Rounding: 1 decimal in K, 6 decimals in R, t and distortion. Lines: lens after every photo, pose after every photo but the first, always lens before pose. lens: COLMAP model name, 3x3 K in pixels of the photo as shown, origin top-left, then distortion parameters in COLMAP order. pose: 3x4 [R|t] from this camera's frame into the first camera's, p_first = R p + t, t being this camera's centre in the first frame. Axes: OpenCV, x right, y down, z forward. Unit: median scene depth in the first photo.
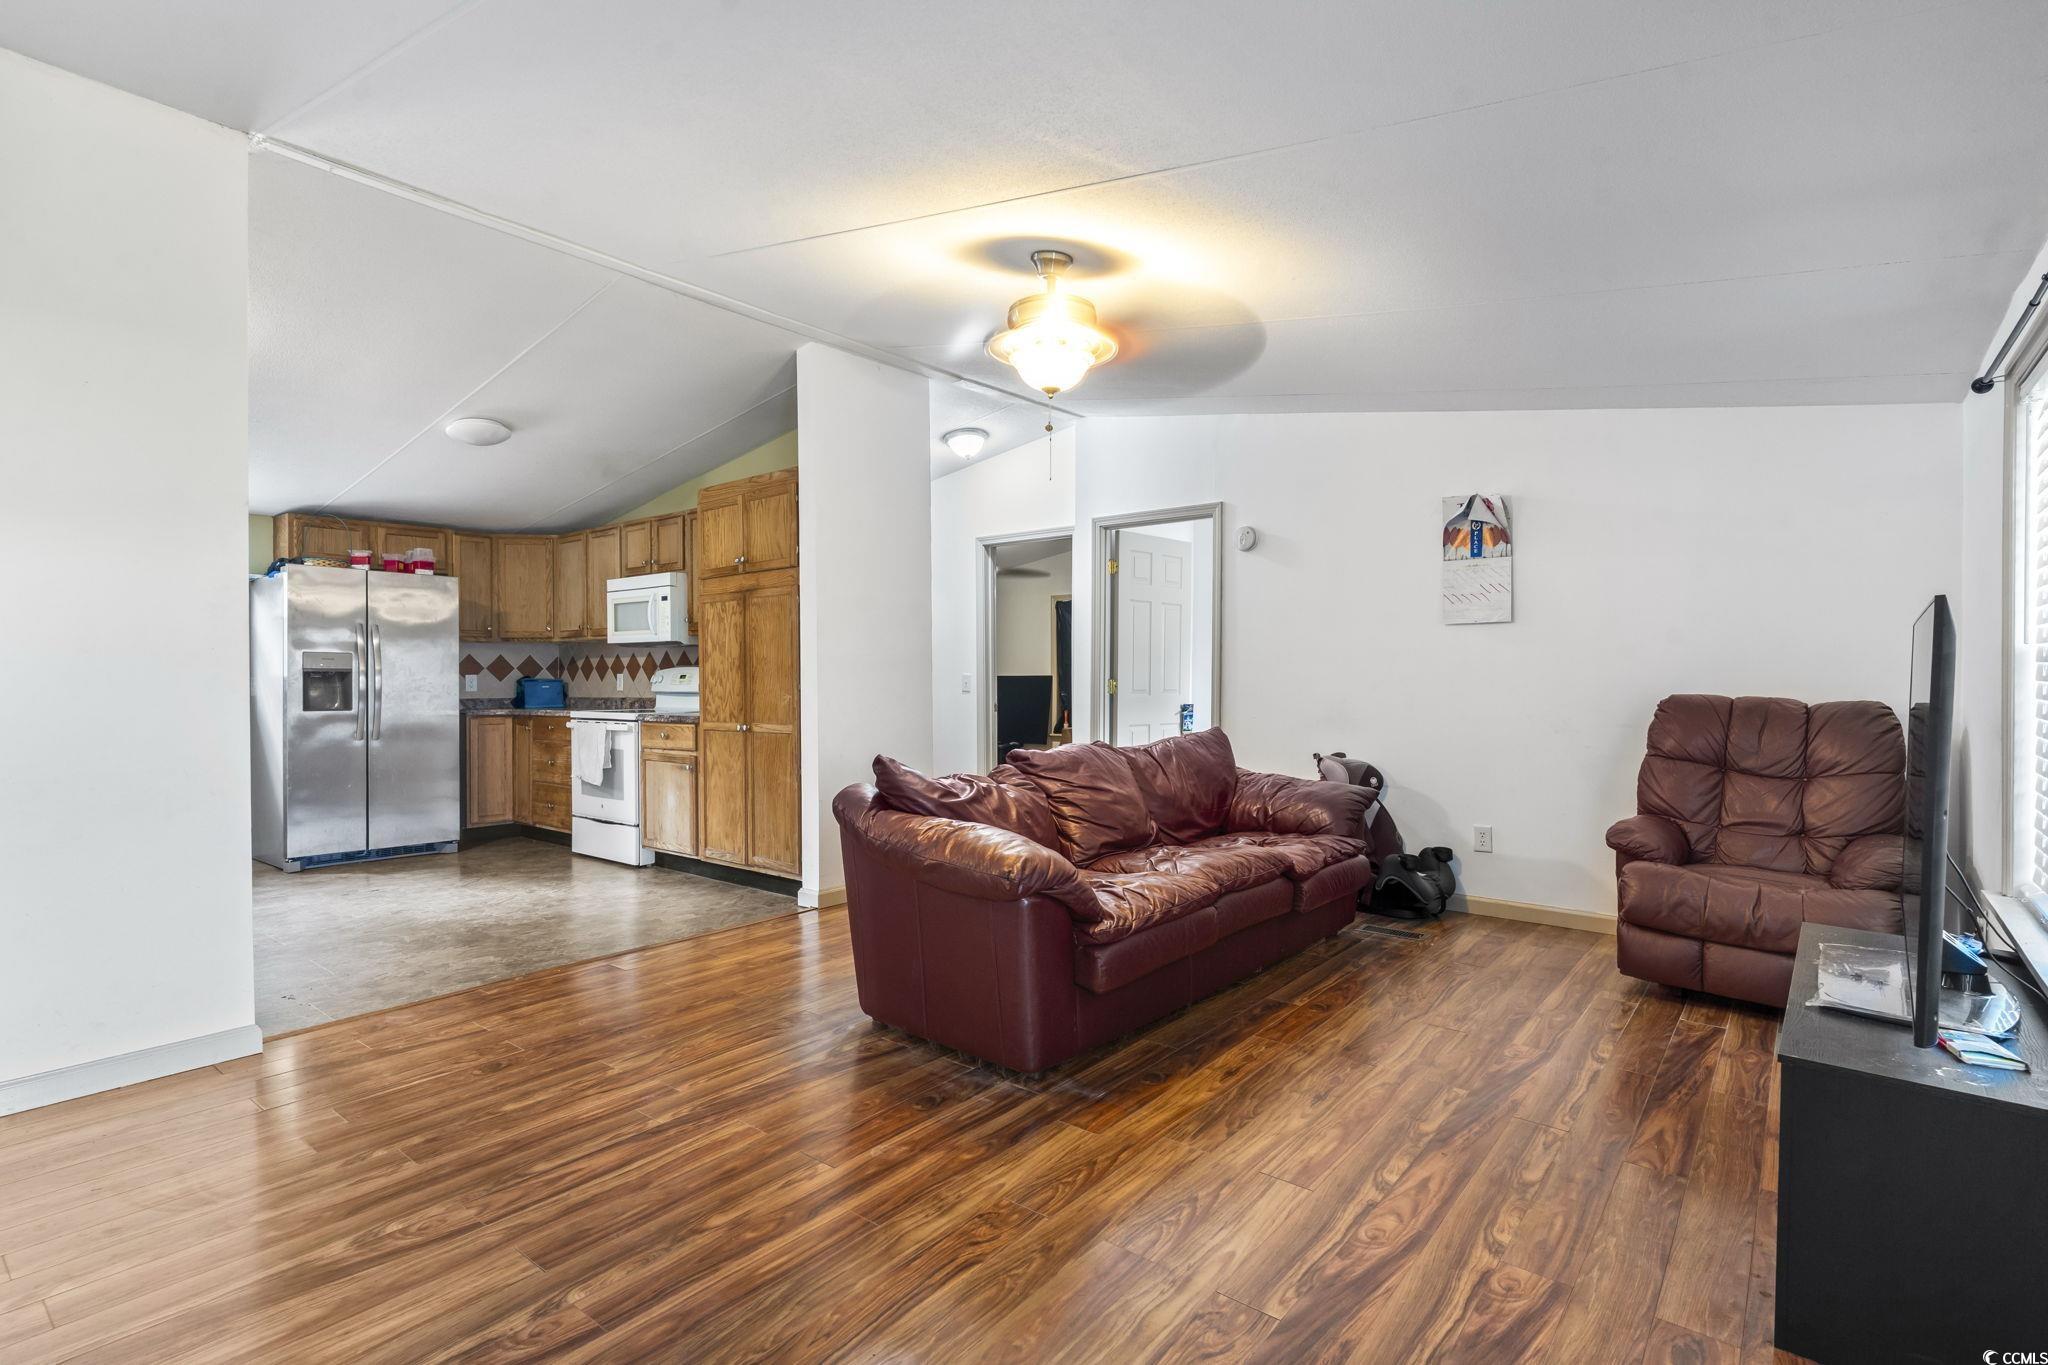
lens RADIAL K [[984.6, 0, 1024.0], [0, 984.6, 682.5], [0, 0, 1]] dist [-0.000189, 0.000632]
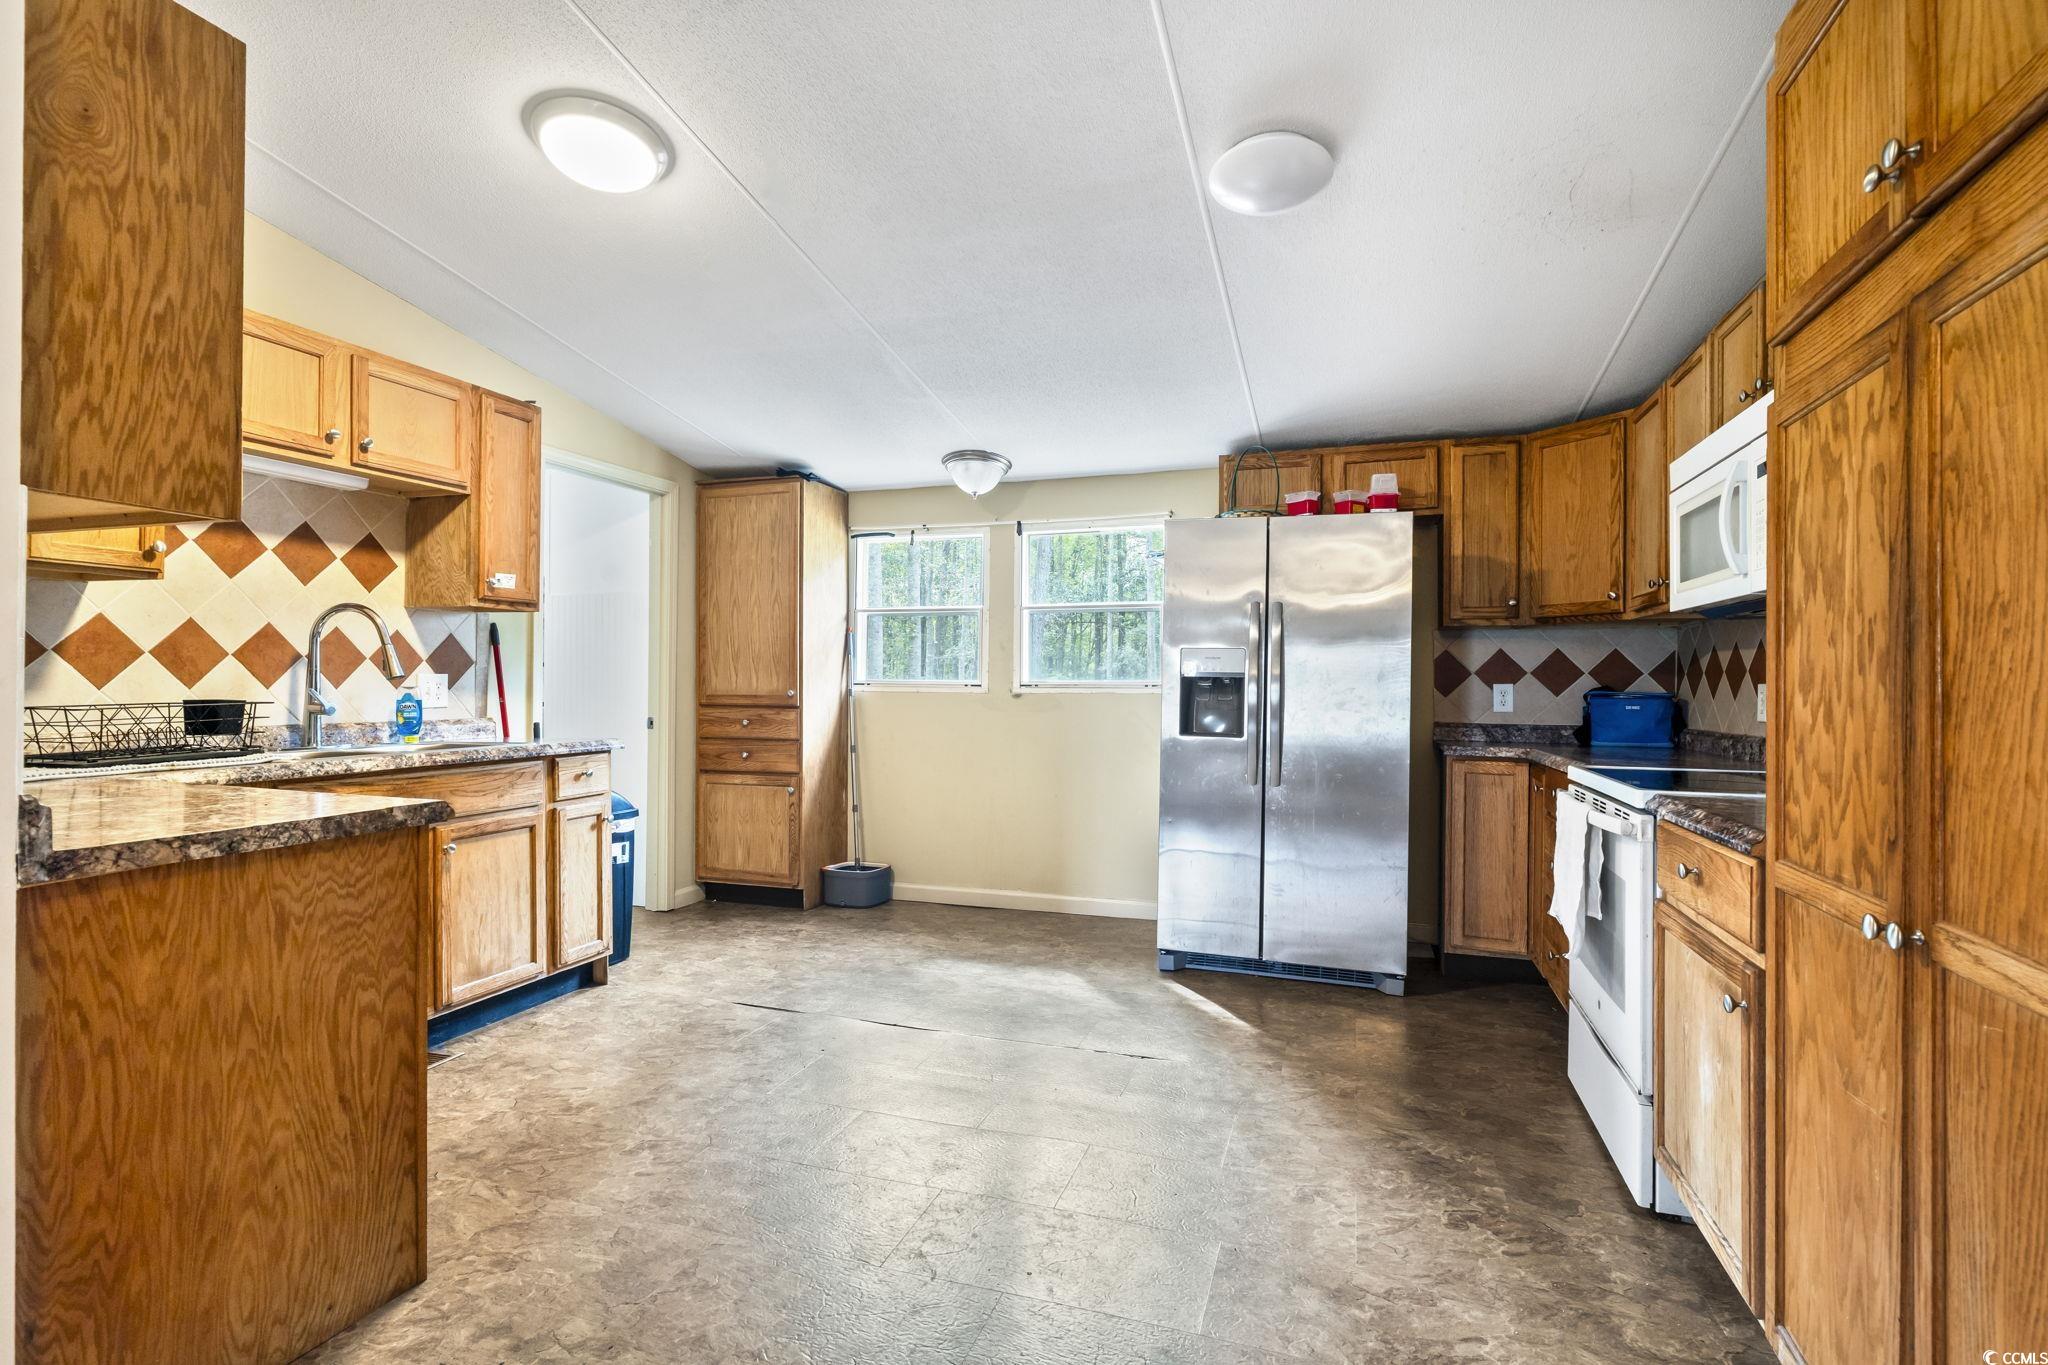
lens RADIAL K [[984.6, 0, 1024.0], [0, 984.6, 682.5], [0, 0, 1]] dist [-0.000189, 0.000632]
pose [[0.341508, 0.005143, -0.939865, -0.118944], [-0.014175, 0.999899, 0.000320, -0.005512], [0.939772, 0.013213, 0.341547, 0.603131]]
